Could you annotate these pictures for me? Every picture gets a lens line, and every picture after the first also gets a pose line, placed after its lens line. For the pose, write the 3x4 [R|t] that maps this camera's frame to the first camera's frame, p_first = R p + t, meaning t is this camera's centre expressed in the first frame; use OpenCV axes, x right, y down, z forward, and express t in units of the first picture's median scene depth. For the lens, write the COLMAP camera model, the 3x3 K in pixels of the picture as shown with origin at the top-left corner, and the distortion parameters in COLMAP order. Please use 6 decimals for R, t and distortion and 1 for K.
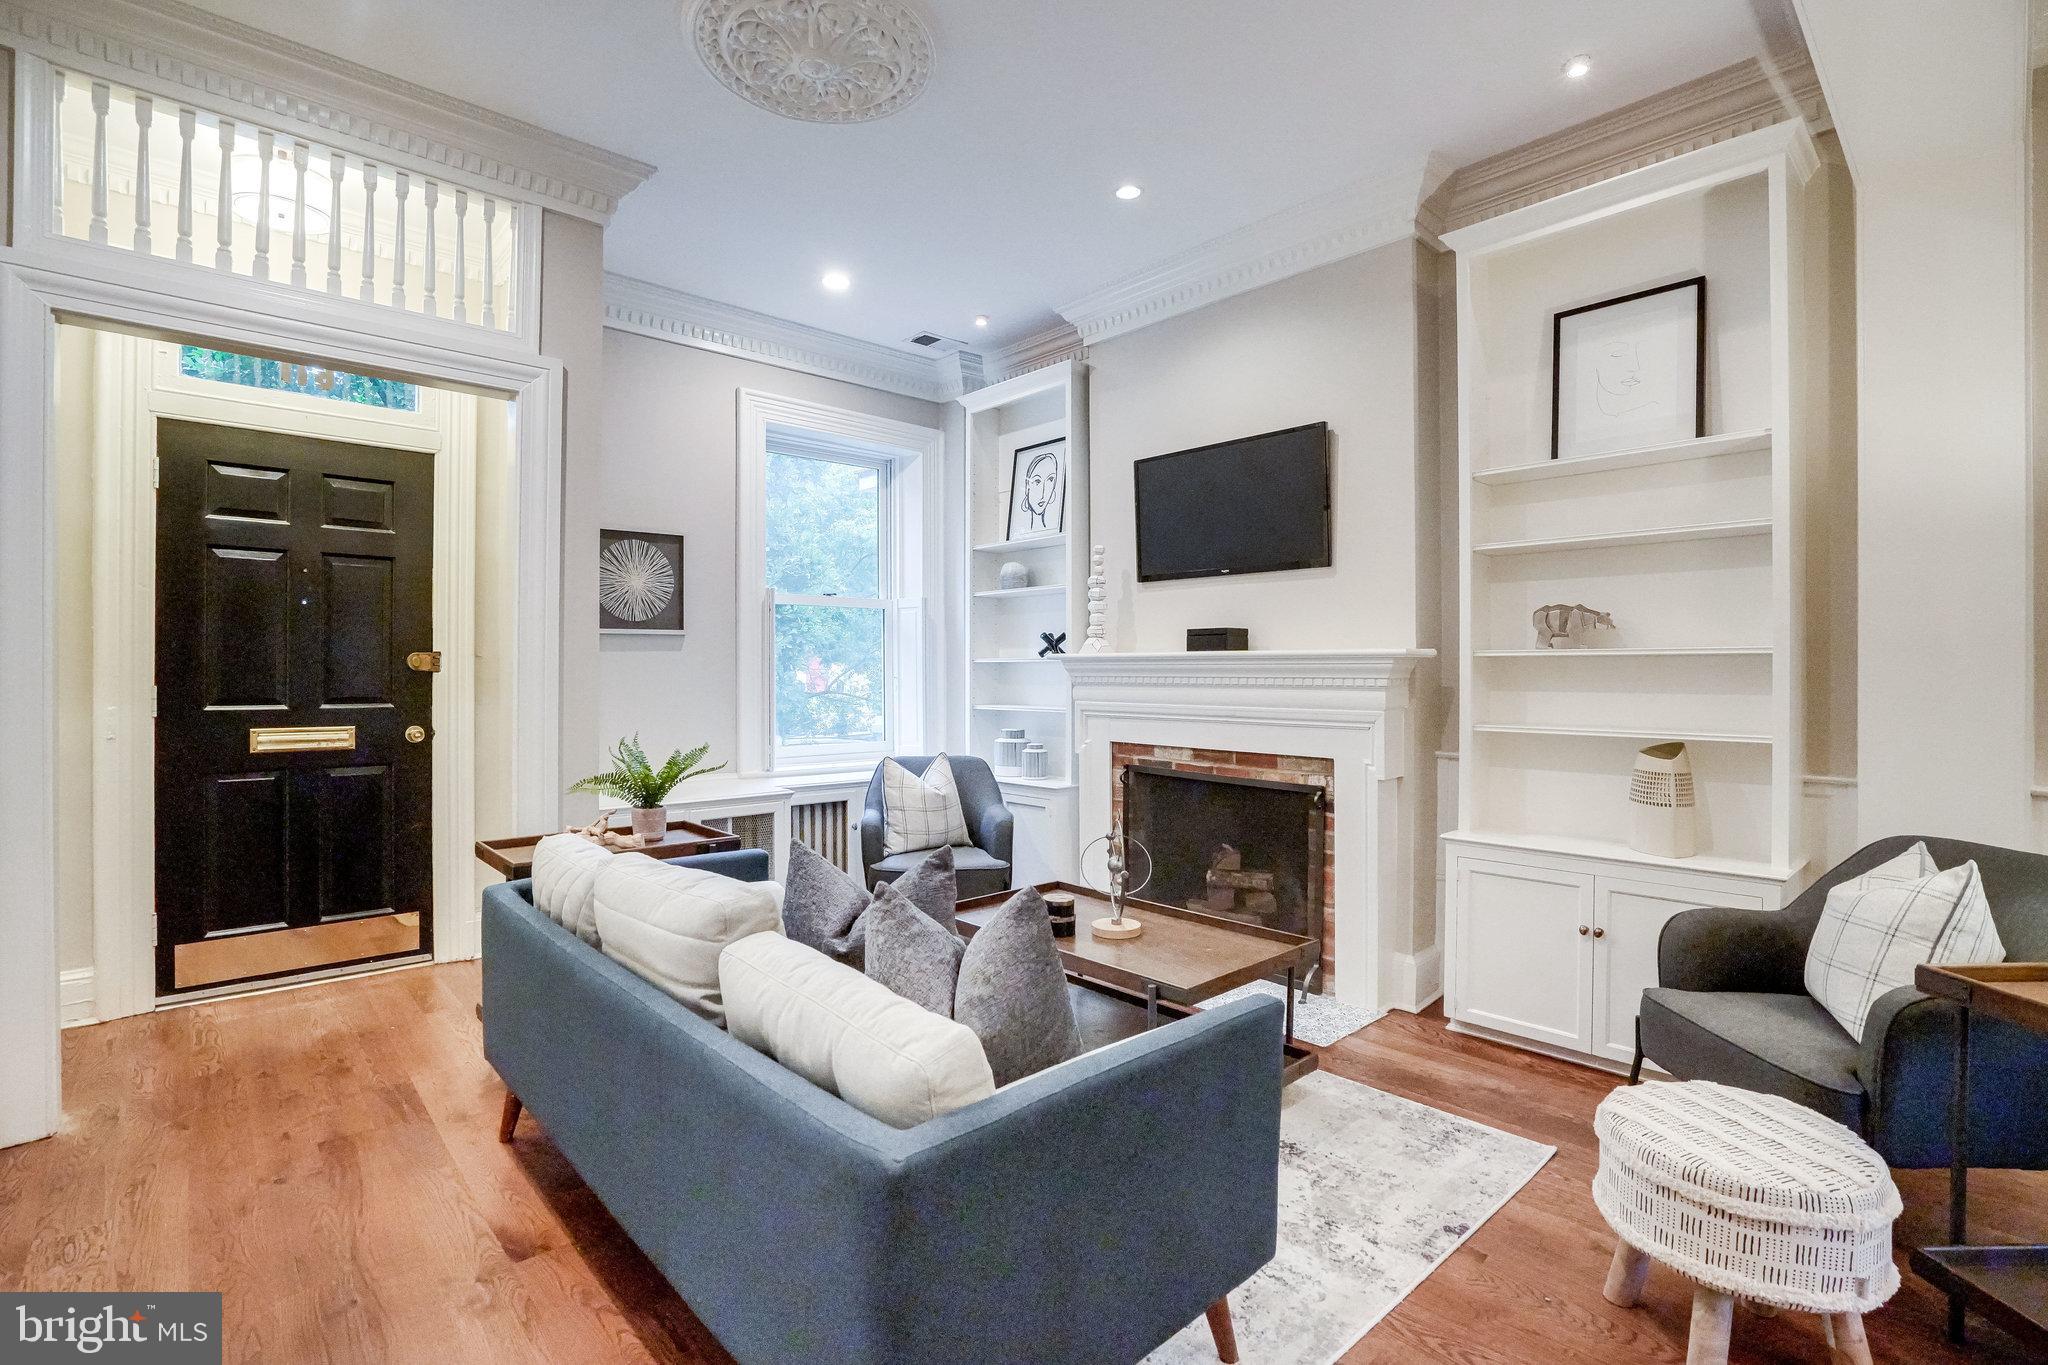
lens RADIAL K [[944.7, 0, 1022.1], [0, 944.7, 674.0], [0, 0, 1]] dist [-0.053389, 0.018658]
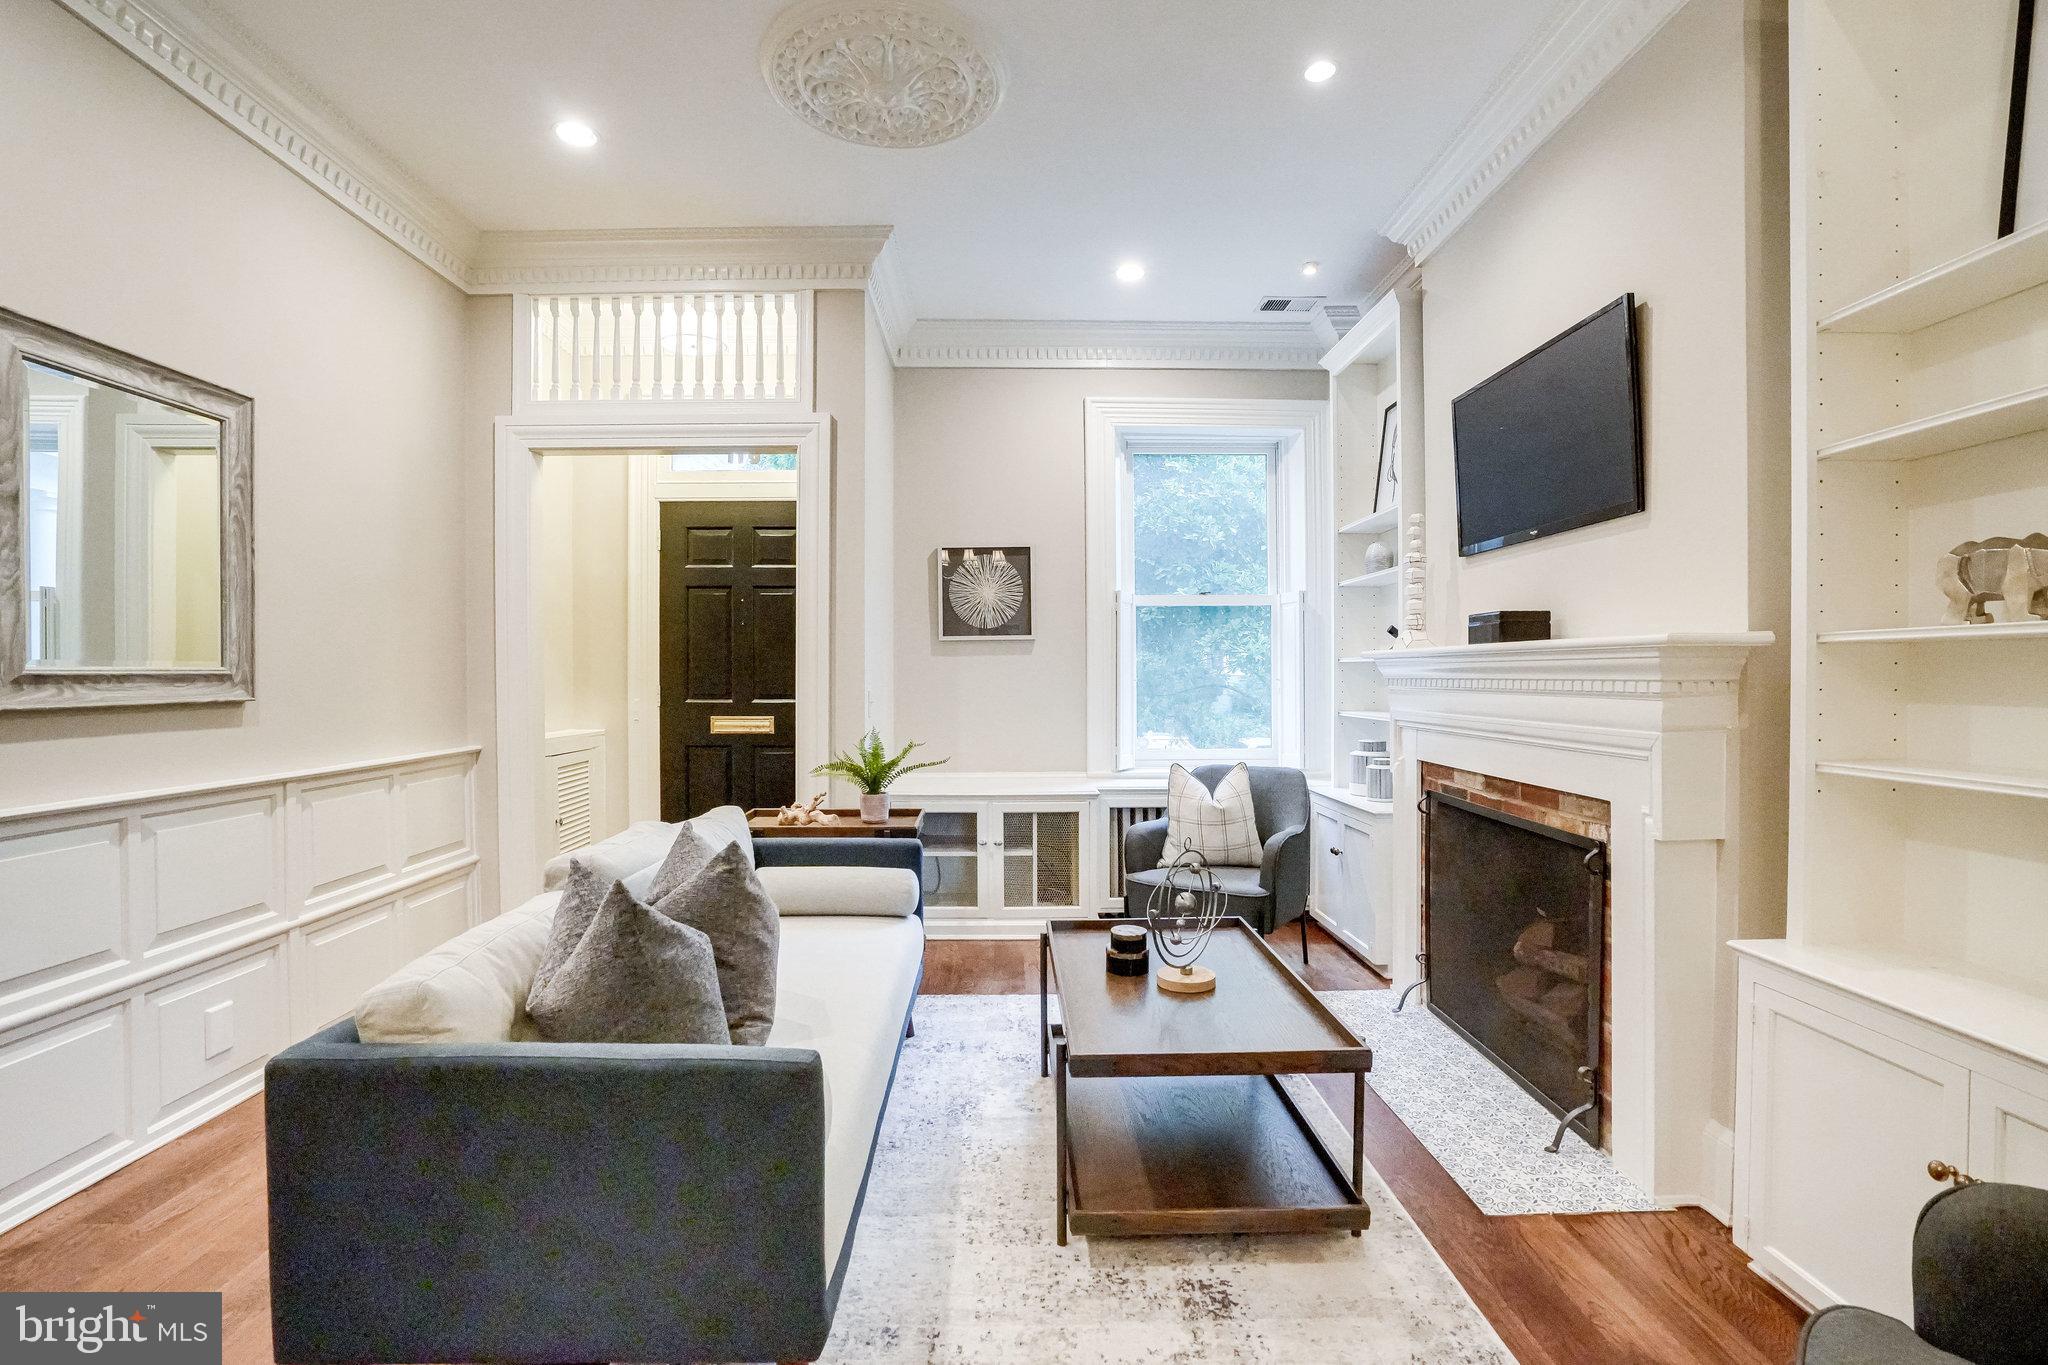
lens RADIAL K [[953.0, 0, 1024.0], [0, 953.0, 682.5], [0, 0, 1]] dist [-0.047680, 0.000065]
pose [[0.751886, 0.001726, -0.659291, 0.418752], [0.002941, 0.999978, 0.005972, 0.000841], [0.659287, -0.006430, 0.751864, 0.210546]]
